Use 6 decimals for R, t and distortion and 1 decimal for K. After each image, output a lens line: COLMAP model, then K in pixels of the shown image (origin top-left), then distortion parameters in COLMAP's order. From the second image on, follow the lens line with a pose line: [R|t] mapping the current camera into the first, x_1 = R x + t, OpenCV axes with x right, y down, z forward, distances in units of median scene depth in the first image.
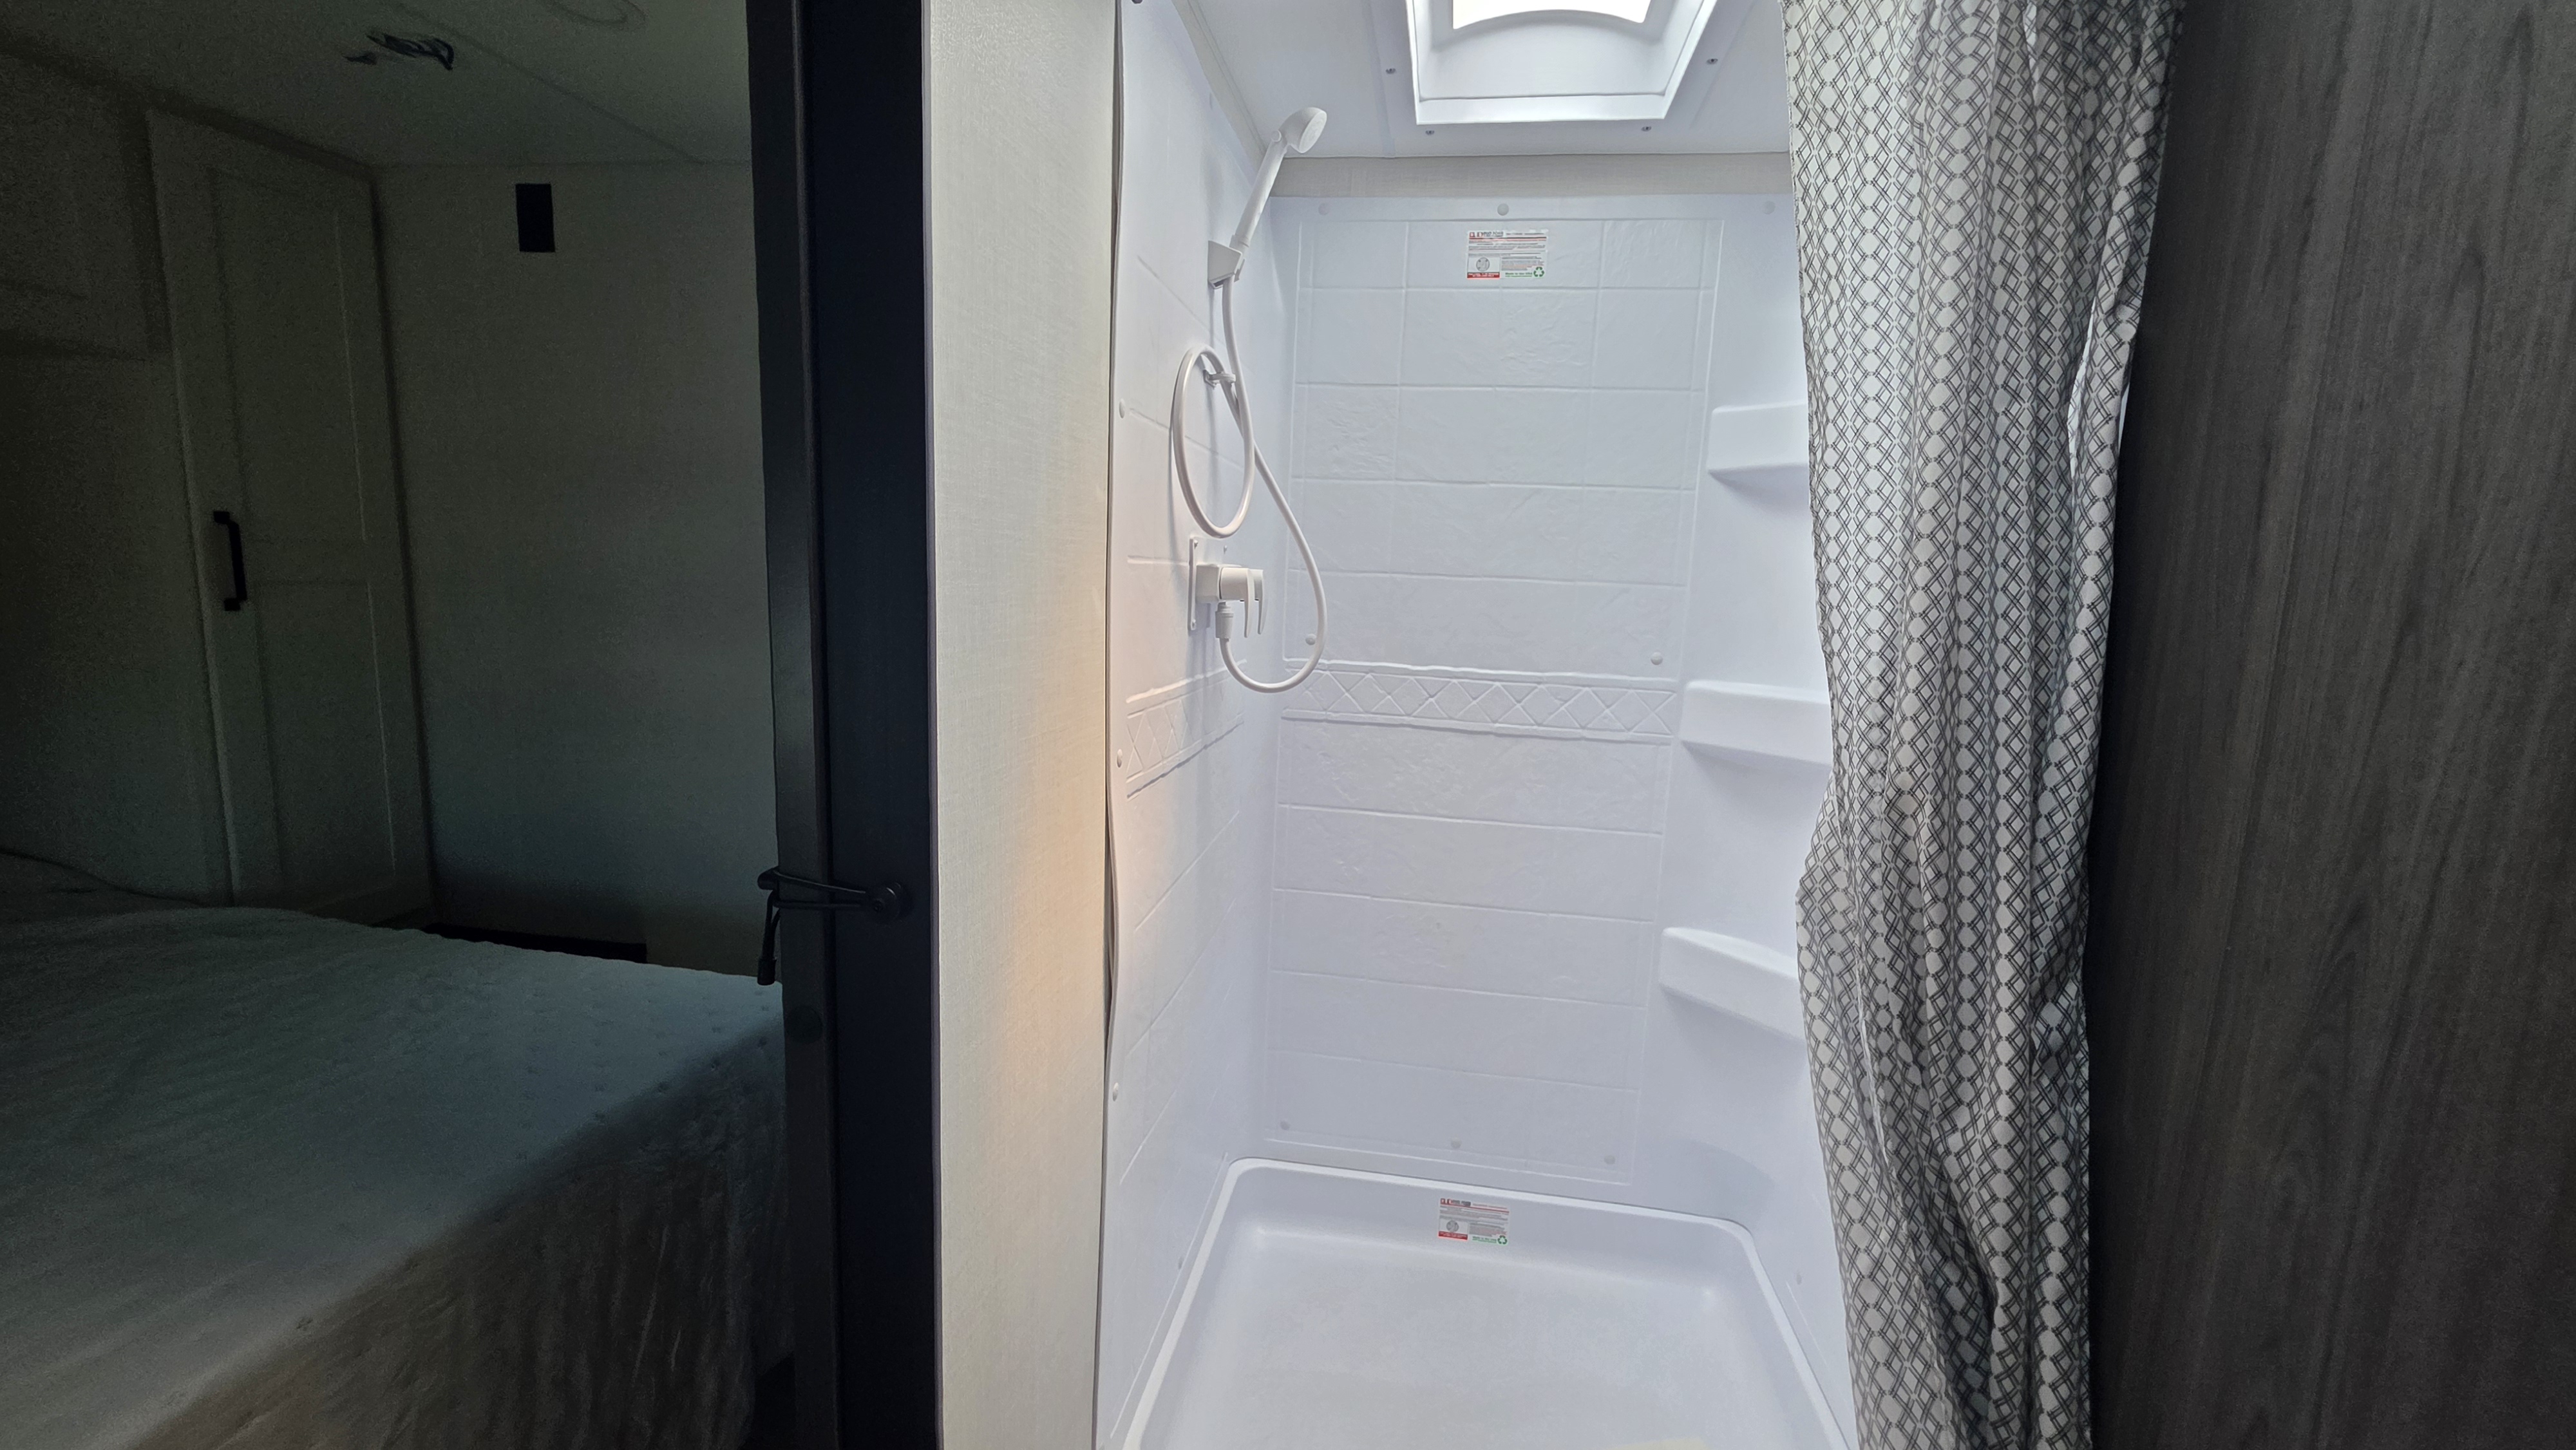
lens RADIAL K [[1040.2, 0, 1298.7], [0, 1040.2, 716.9], [0, 0, 1]] dist [0.003600, -0.000948]
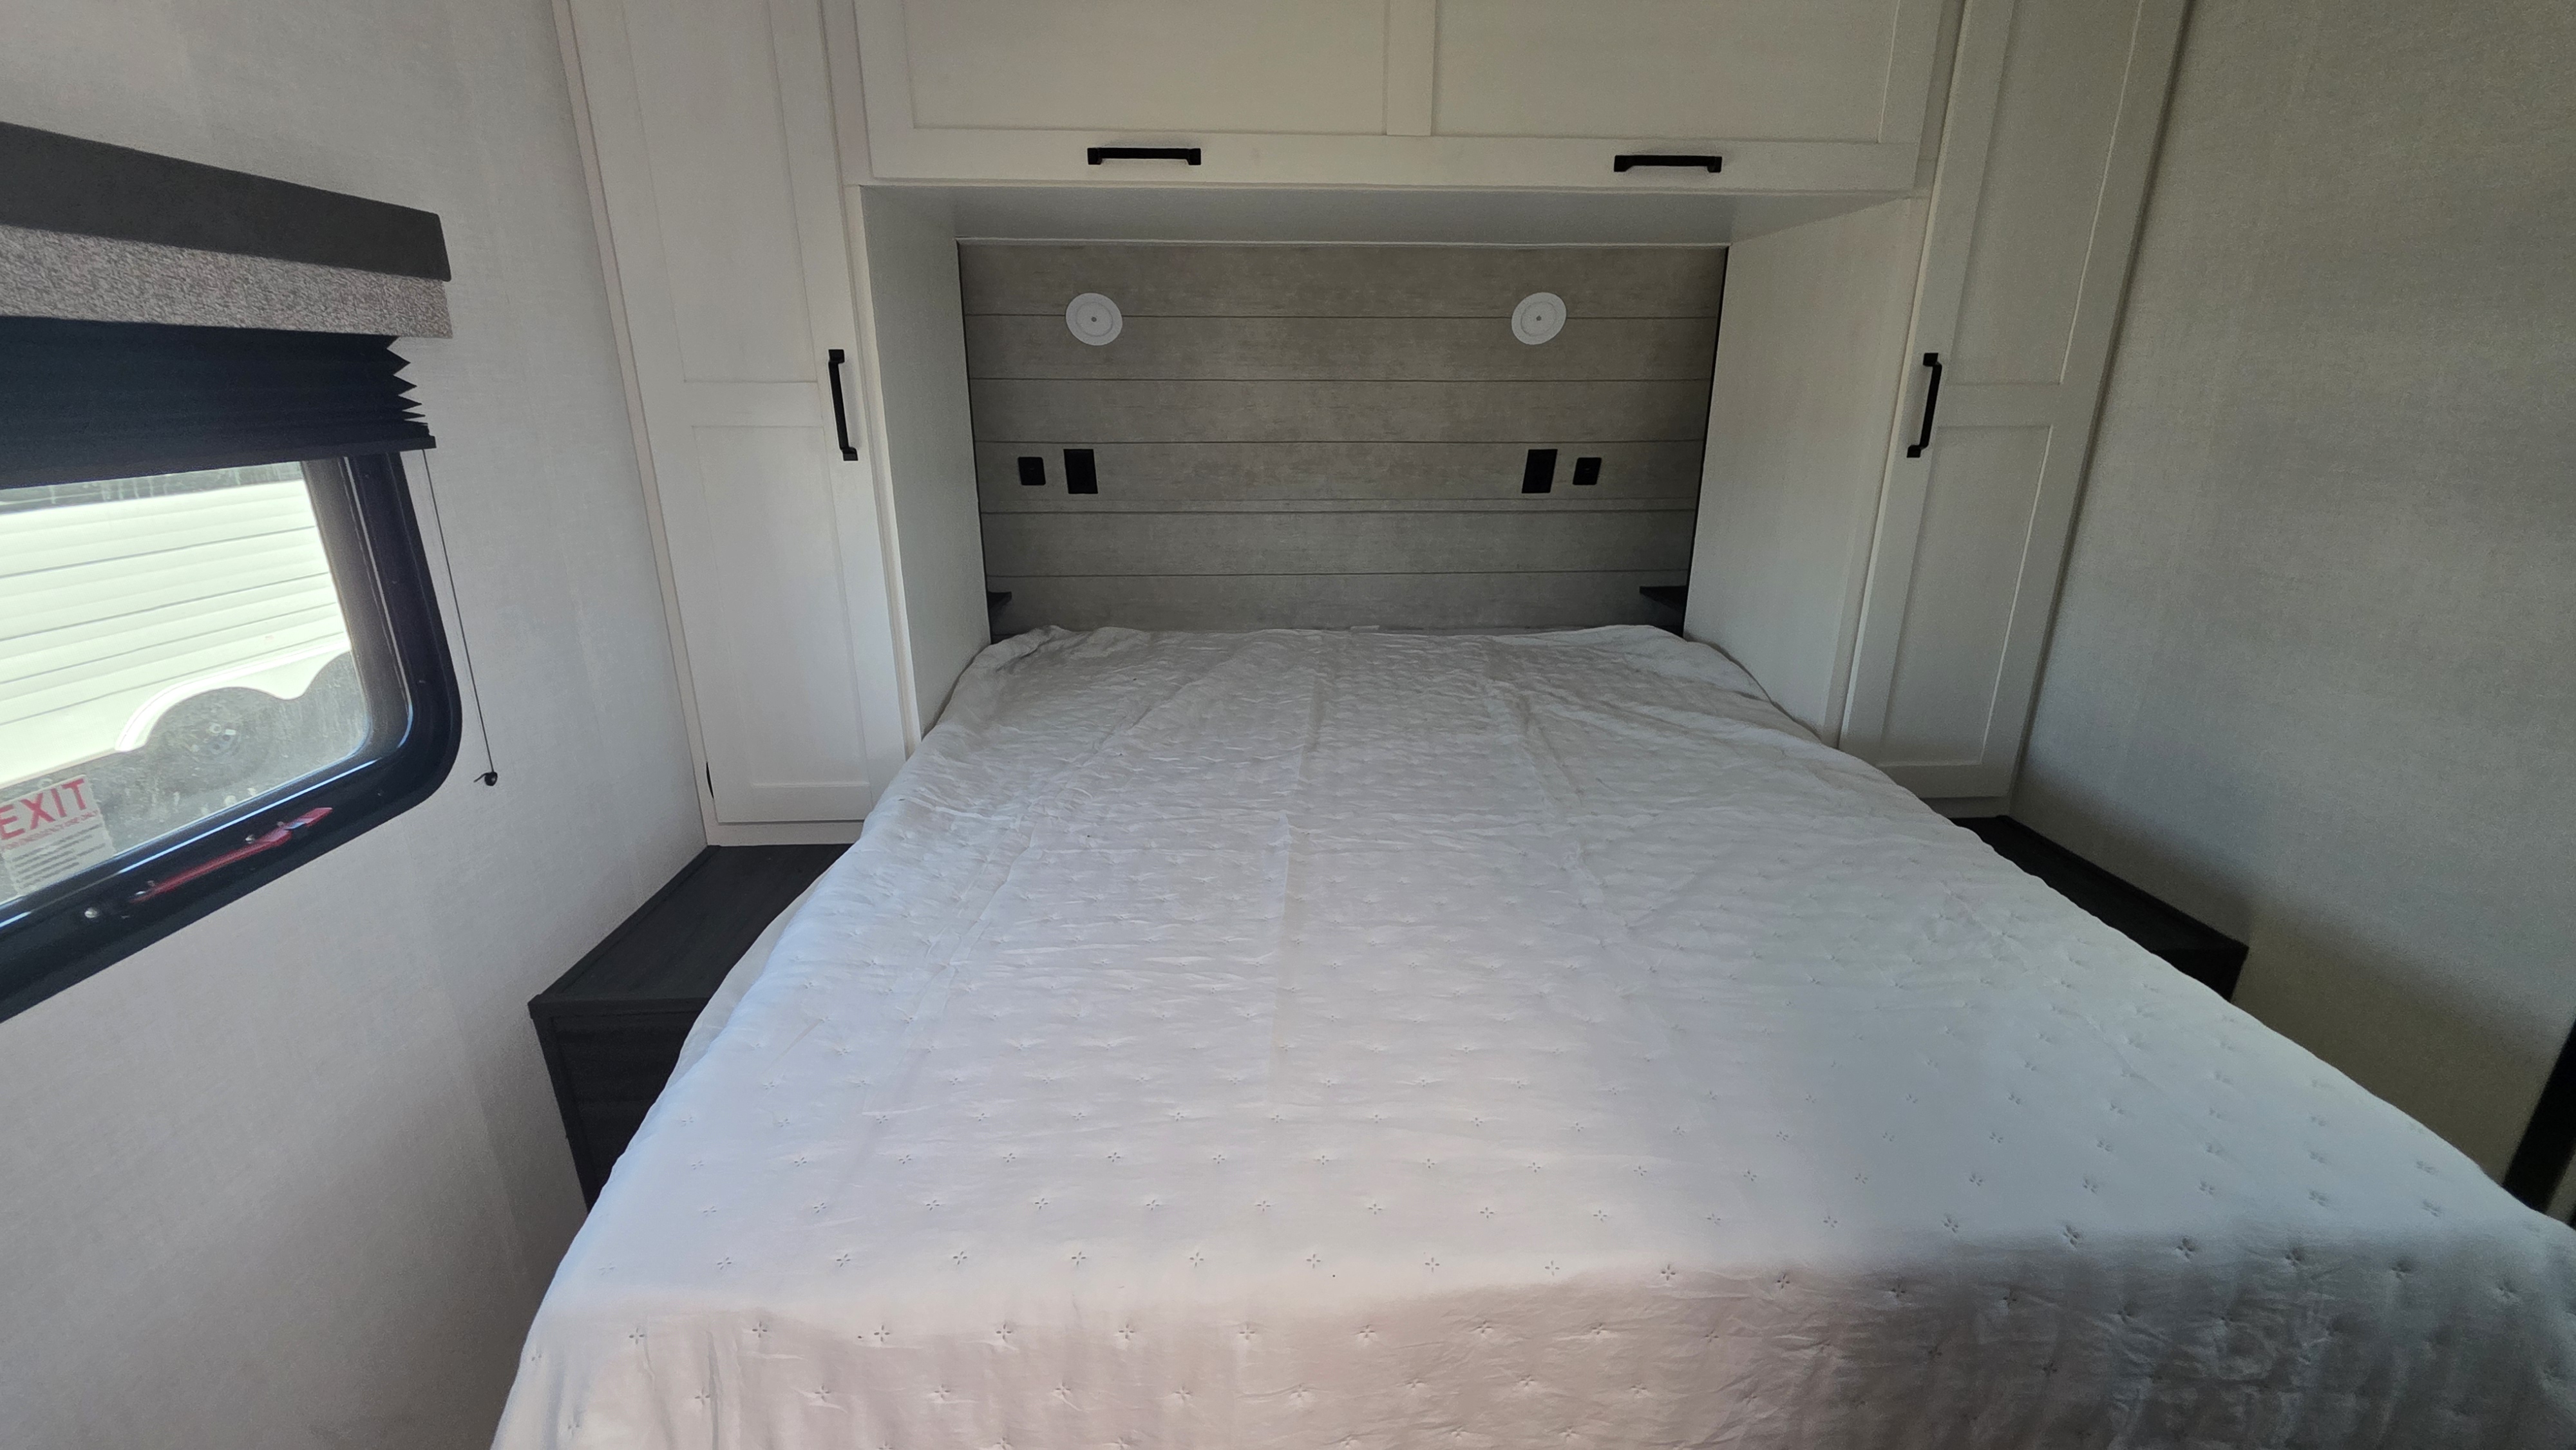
lens RADIAL K [[1040.2, 0, 1300.8], [0, 1040.2, 720.1], [0, 0, 1]] dist [0.003600, -0.000948]
pose [[0.210997, 0.257842, -0.942867, -0.201966], [-0.139669, 0.962638, 0.231993, -0.014685], [0.967457, 0.082740, 0.239126, 0.292793]]
